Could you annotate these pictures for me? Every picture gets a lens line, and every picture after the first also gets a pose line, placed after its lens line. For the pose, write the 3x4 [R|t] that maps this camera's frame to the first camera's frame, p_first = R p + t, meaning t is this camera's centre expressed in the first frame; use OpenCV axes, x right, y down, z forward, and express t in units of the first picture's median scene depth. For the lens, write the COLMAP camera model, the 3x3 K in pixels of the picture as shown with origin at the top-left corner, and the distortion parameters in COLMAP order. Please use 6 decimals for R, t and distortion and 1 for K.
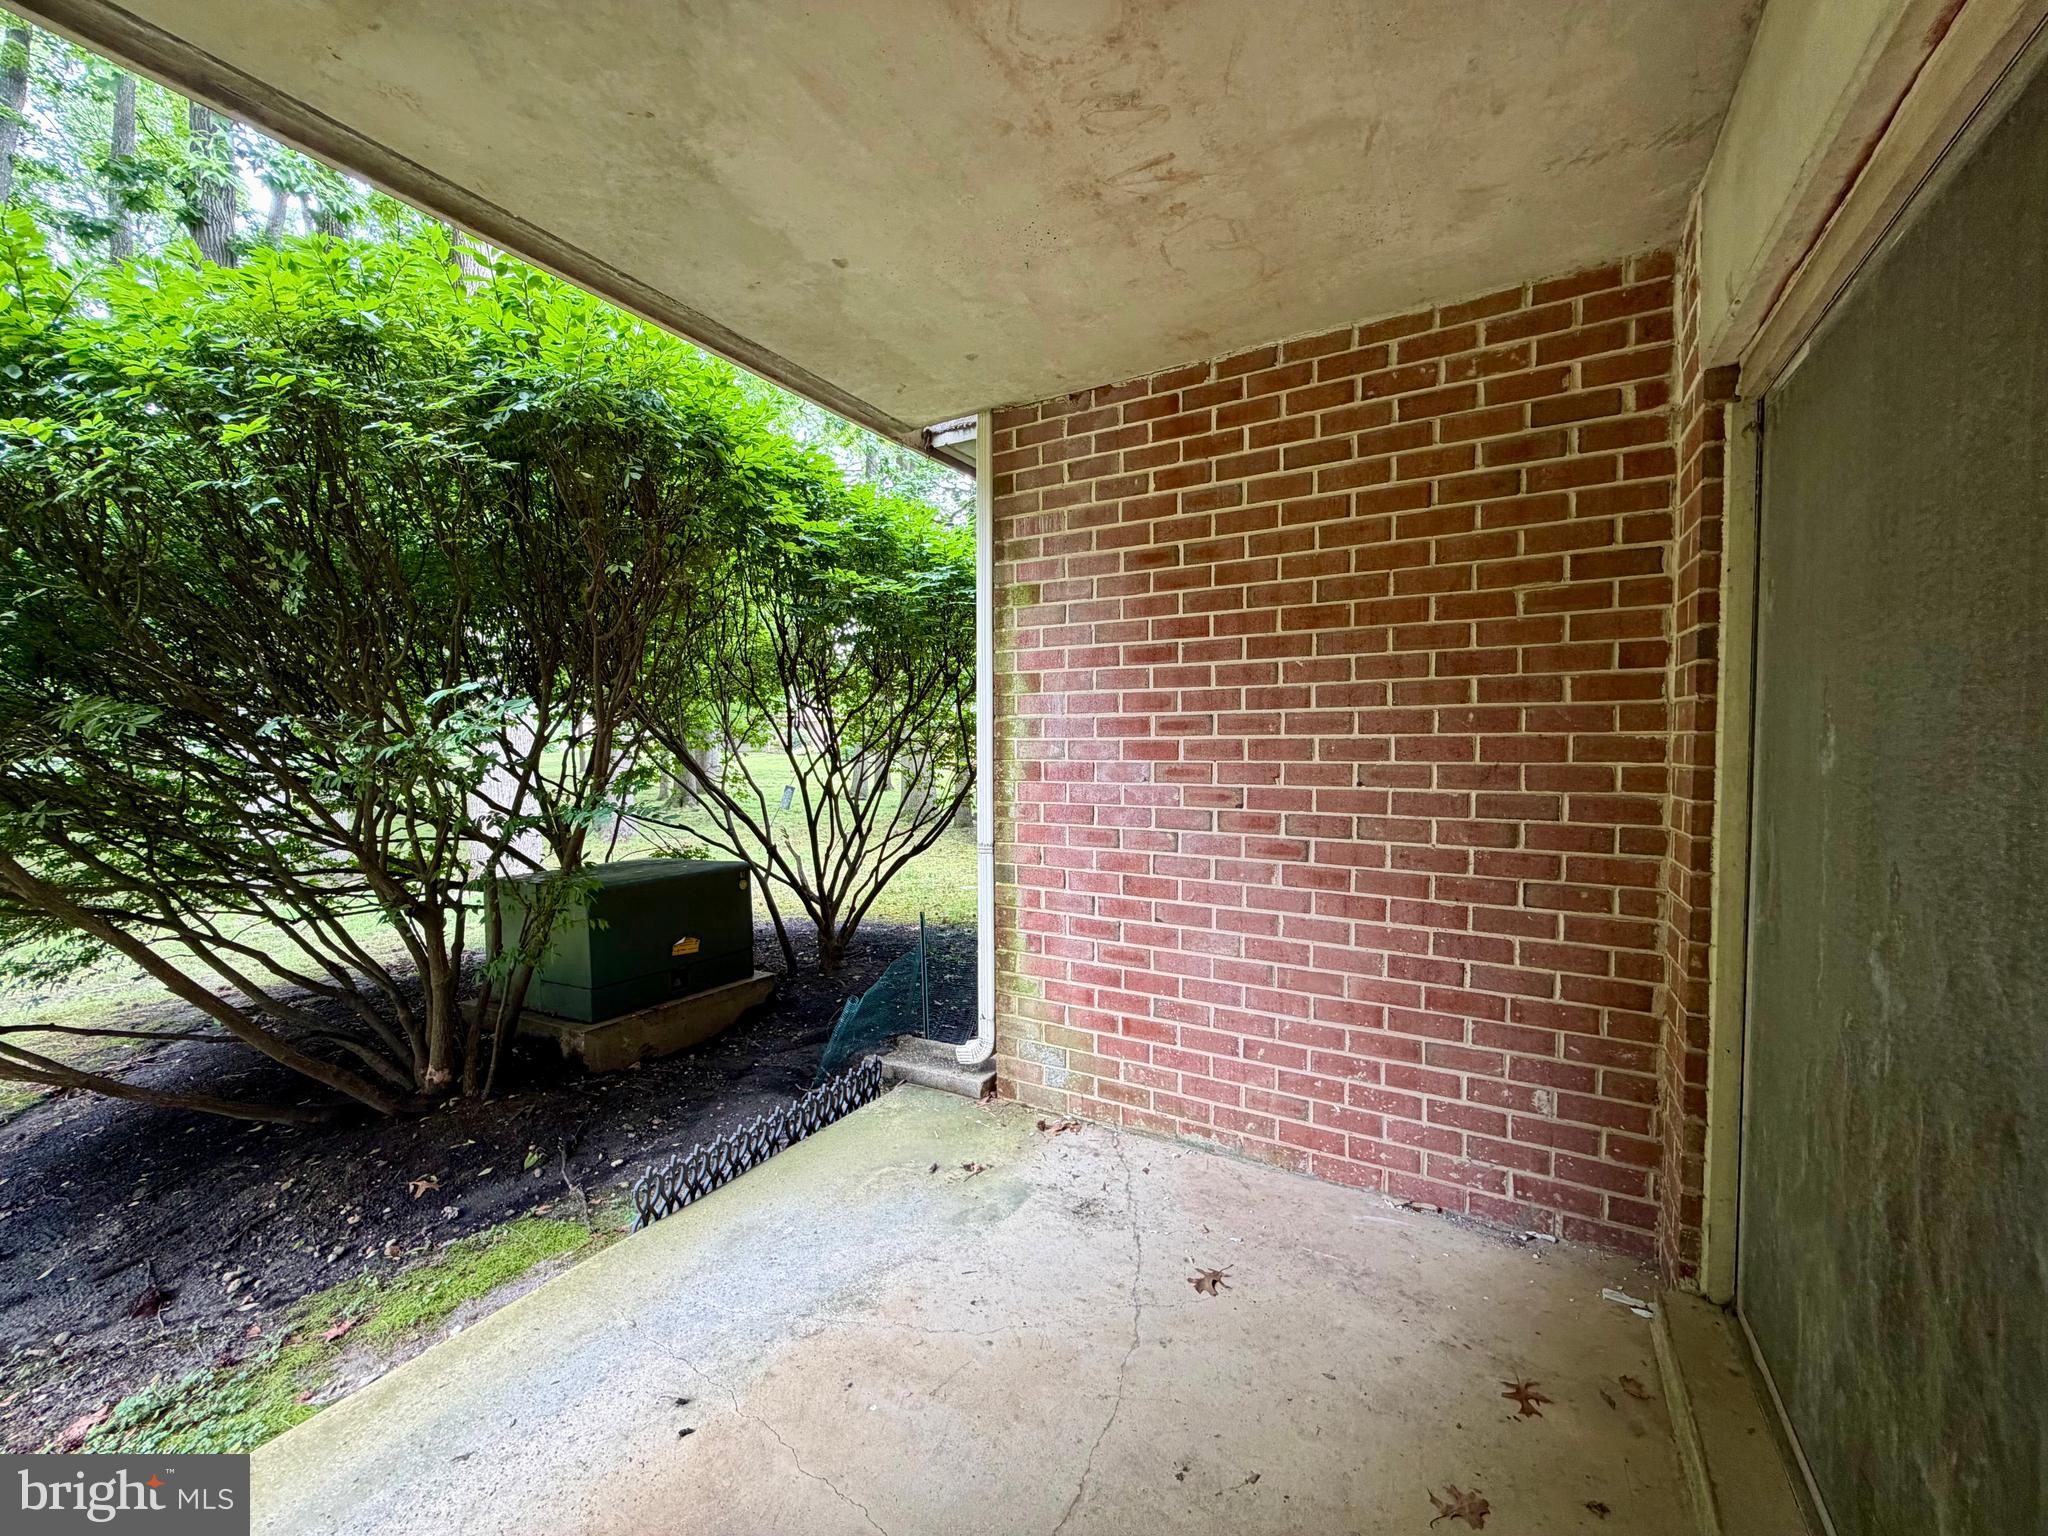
lens RADIAL K [[818.7, 0, 1018.5], [0, 818.7, 769.9], [0, 0, 1]] dist [-0.000720, -0.000028]
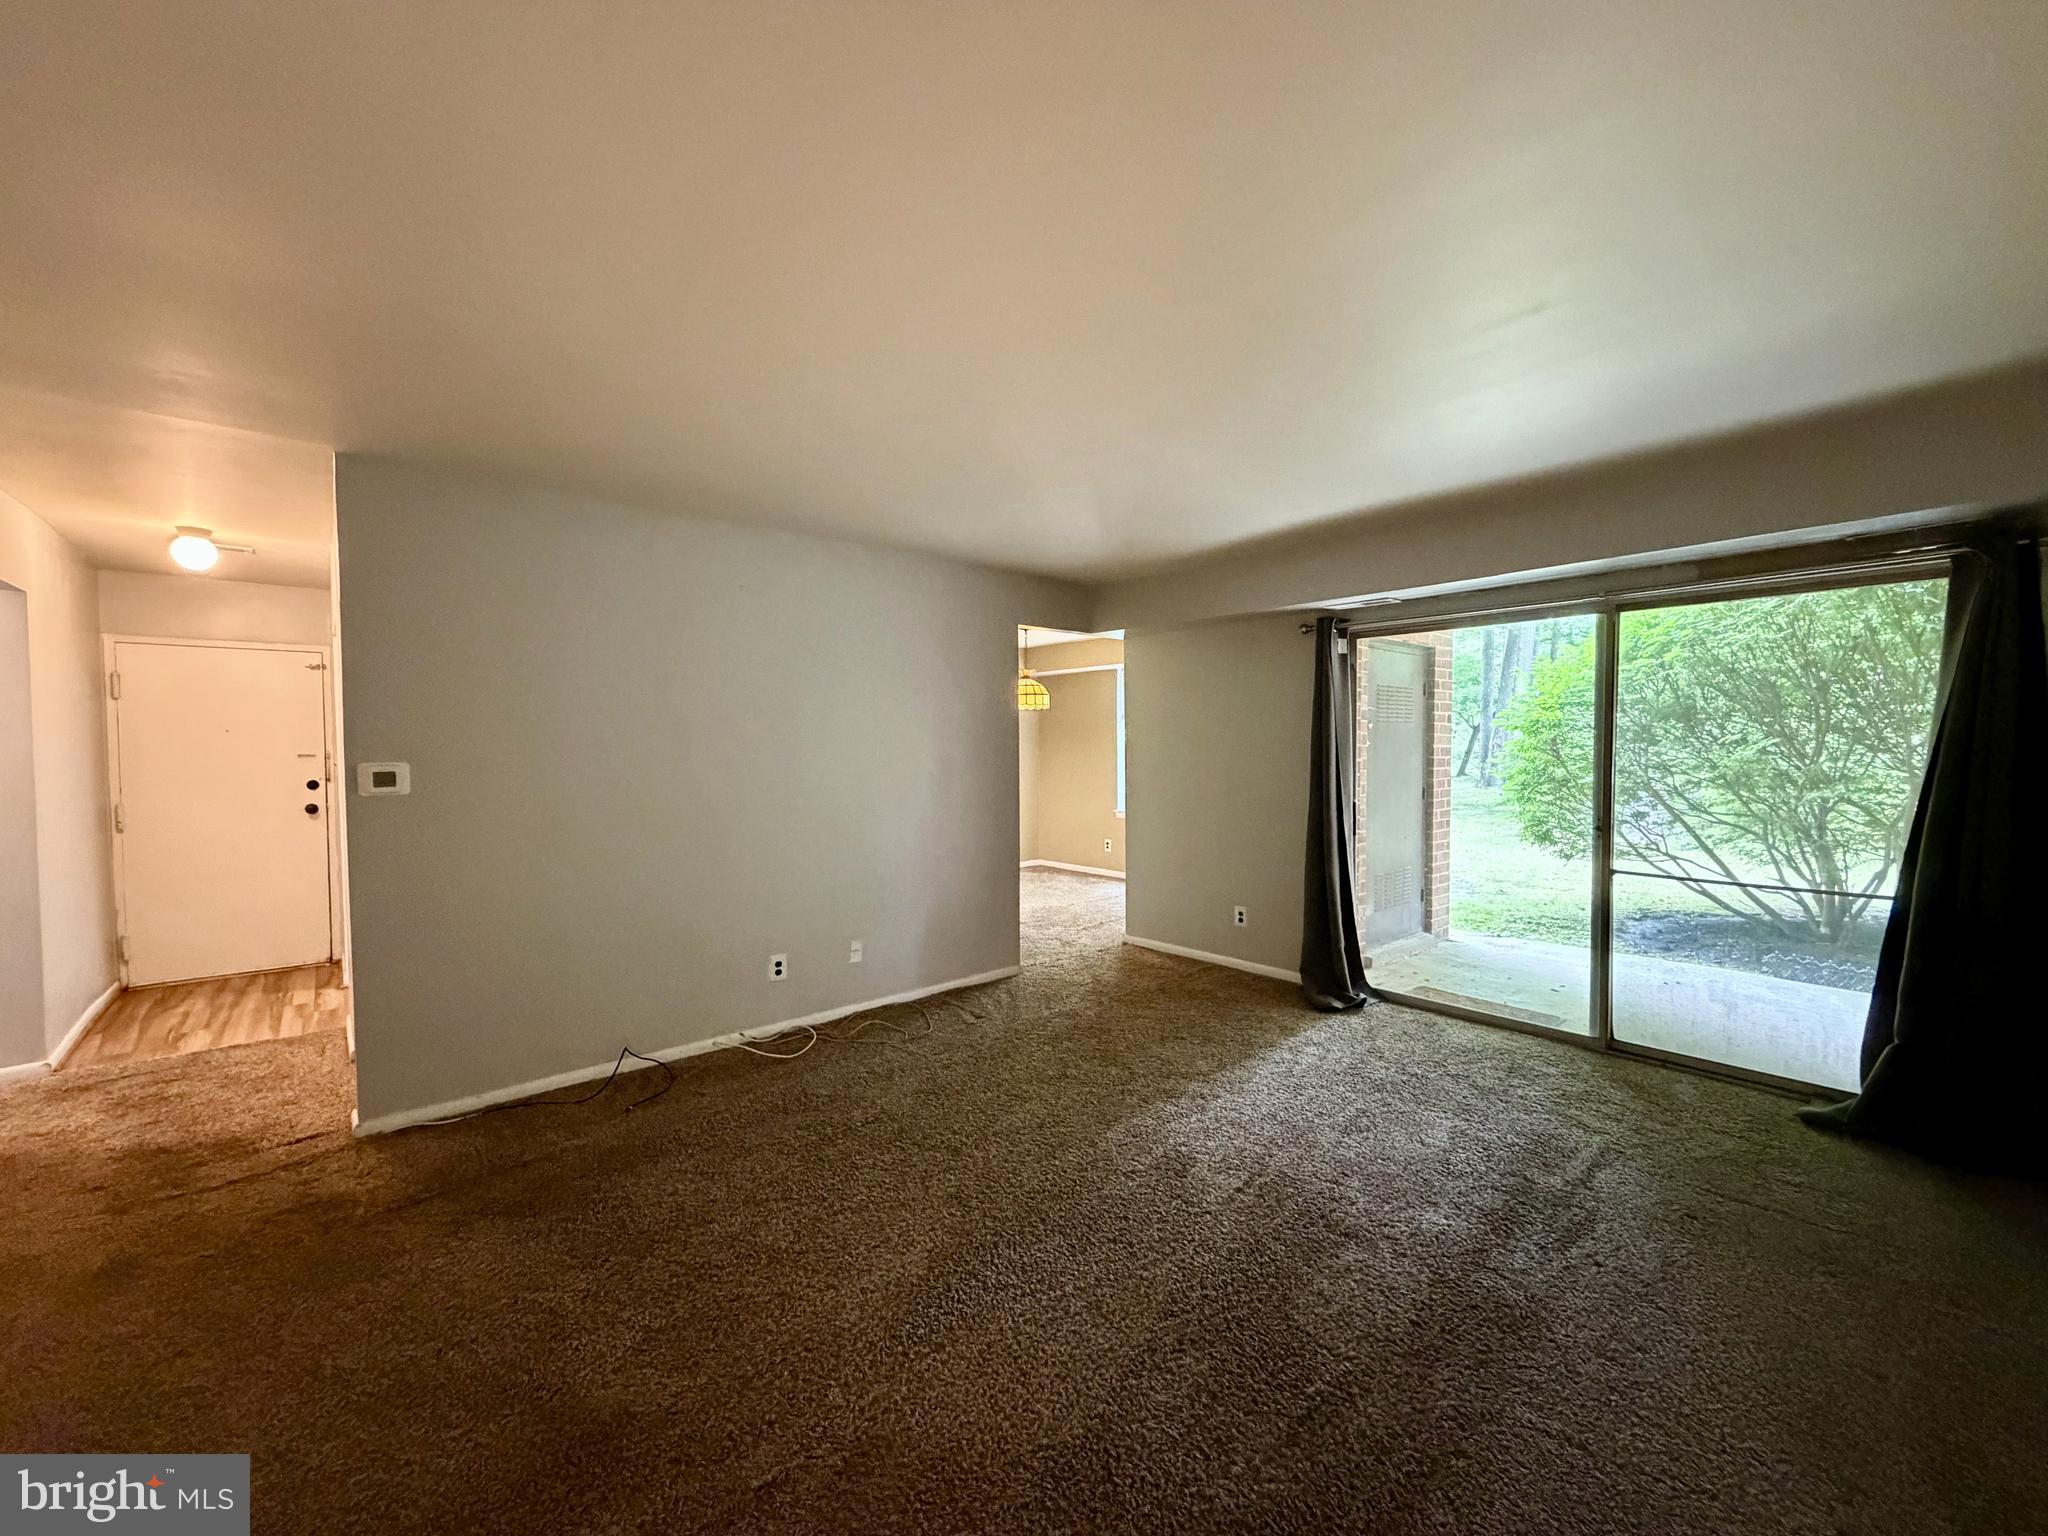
lens RADIAL K [[818.7, 0, 1014.2], [0, 818.7, 774.8], [0, 0, 1]] dist [-0.000720, -0.000028]
pose [[-0.330683, 0.040855, -0.942857, 1.767825], [-0.026375, 0.998272, 0.052506, -0.041789], [0.943373, 0.042230, -0.329034, -0.179173]]
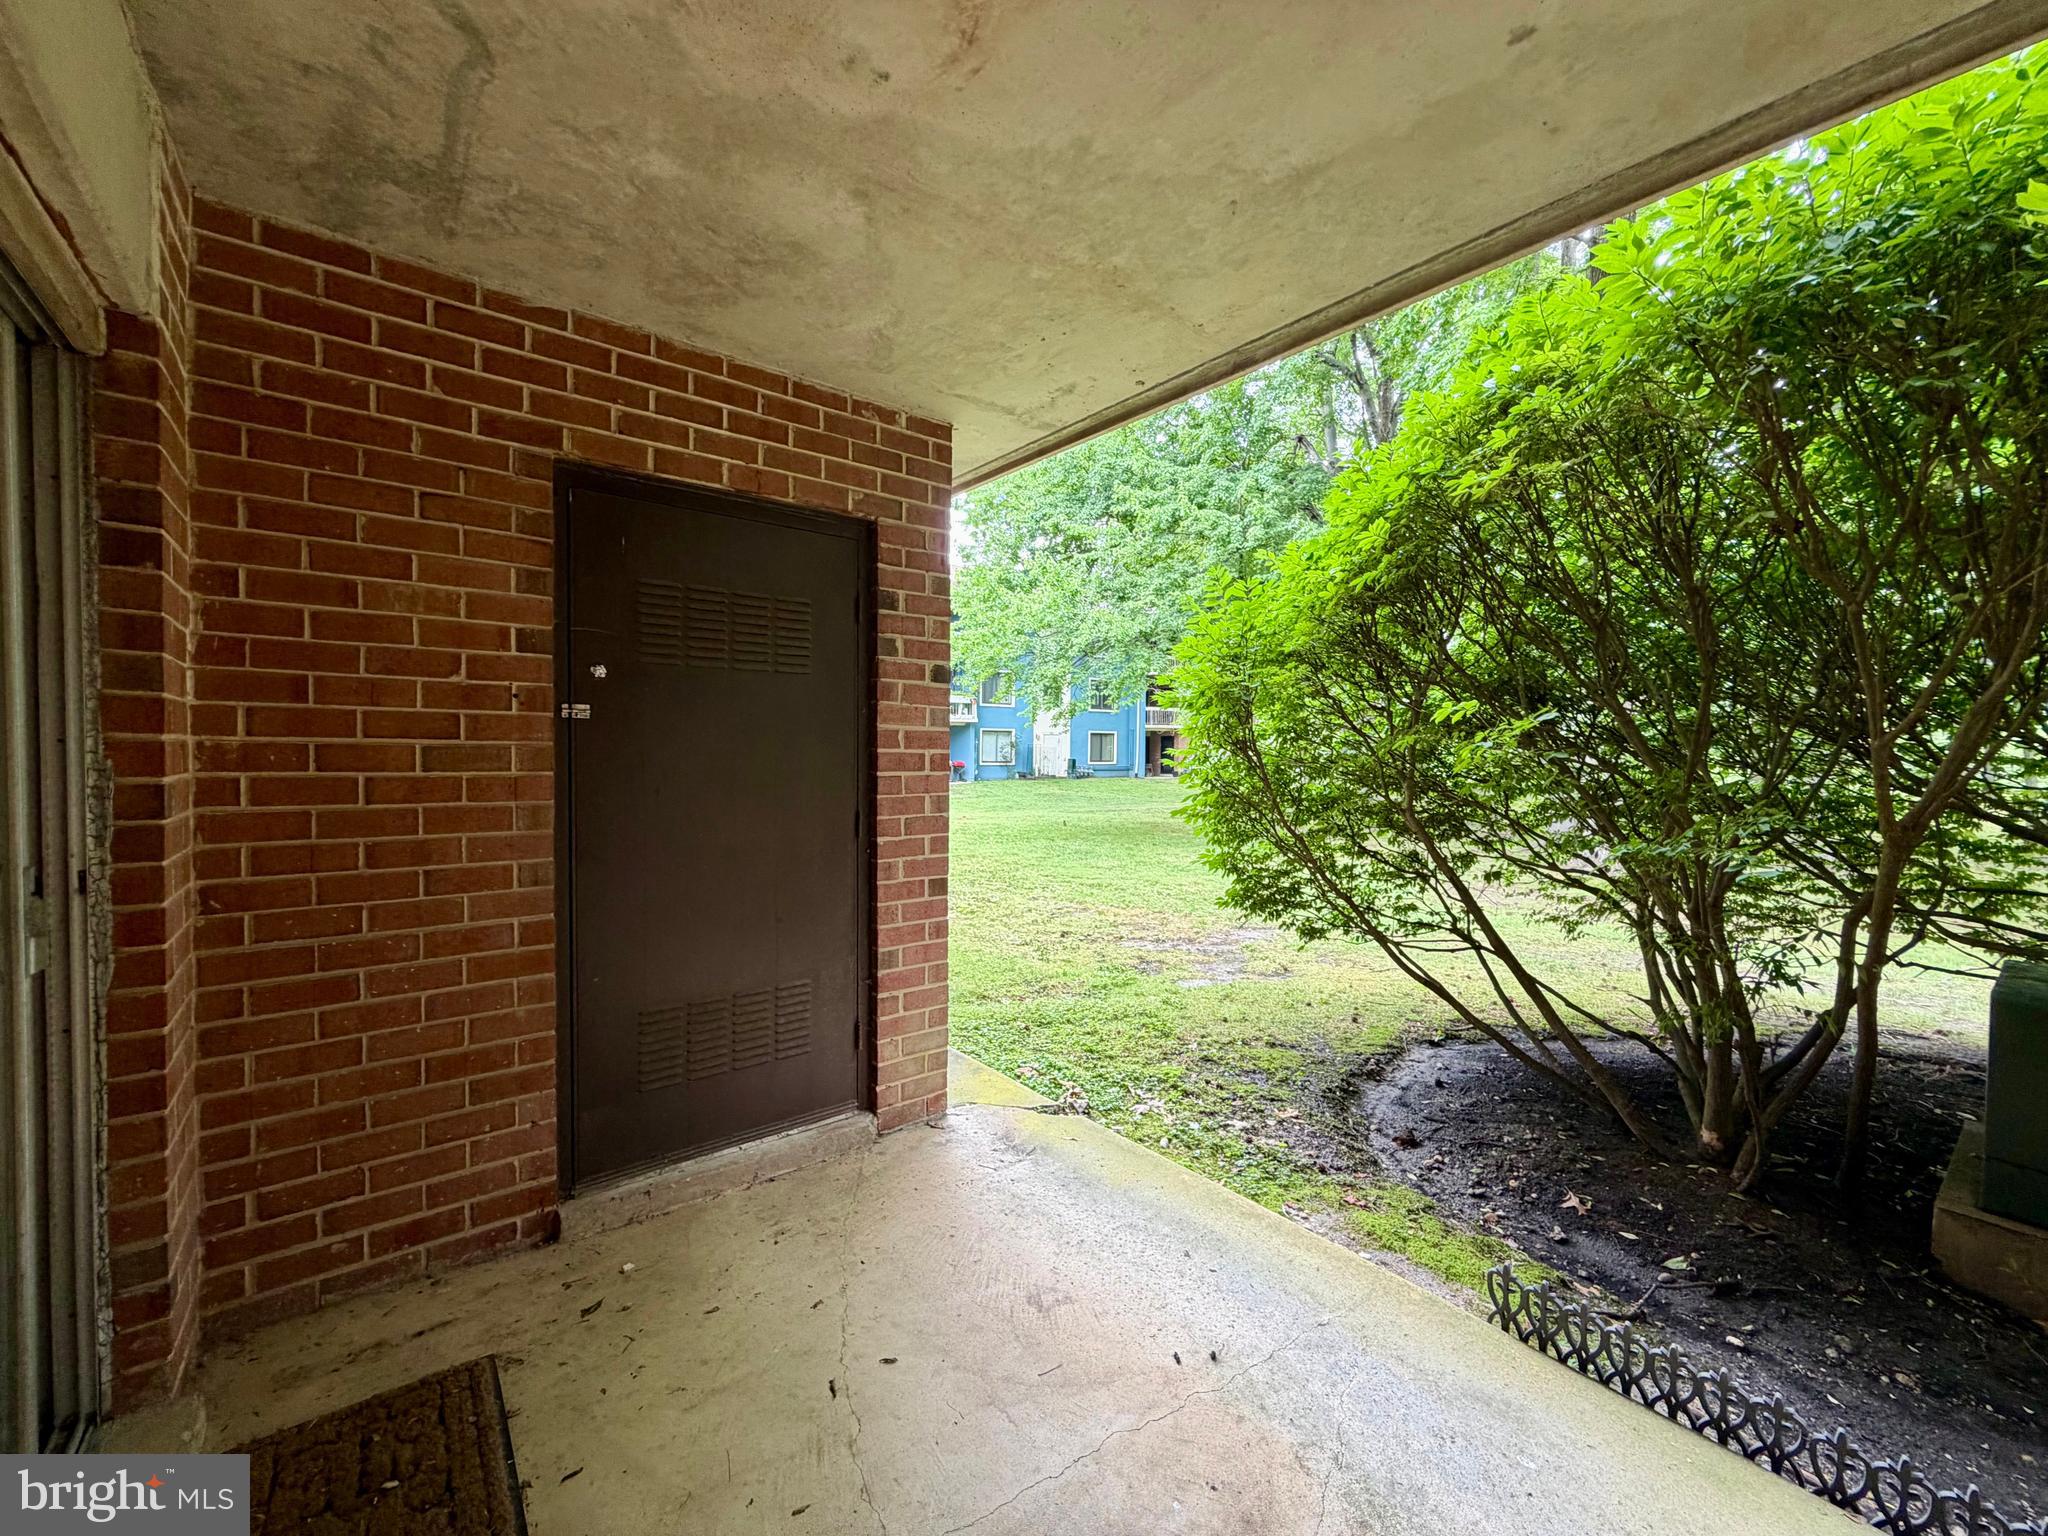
lens RADIAL K [[818.7, 0, 1012.0], [0, 818.7, 768.7], [0, 0, 1]] dist [-0.000720, -0.000028]
pose [[-0.362642, 0.022554, -0.931656, 0.391375], [-0.038672, 0.998482, 0.039224, -0.028189], [0.931126, 0.050253, -0.361219, 0.620993]]
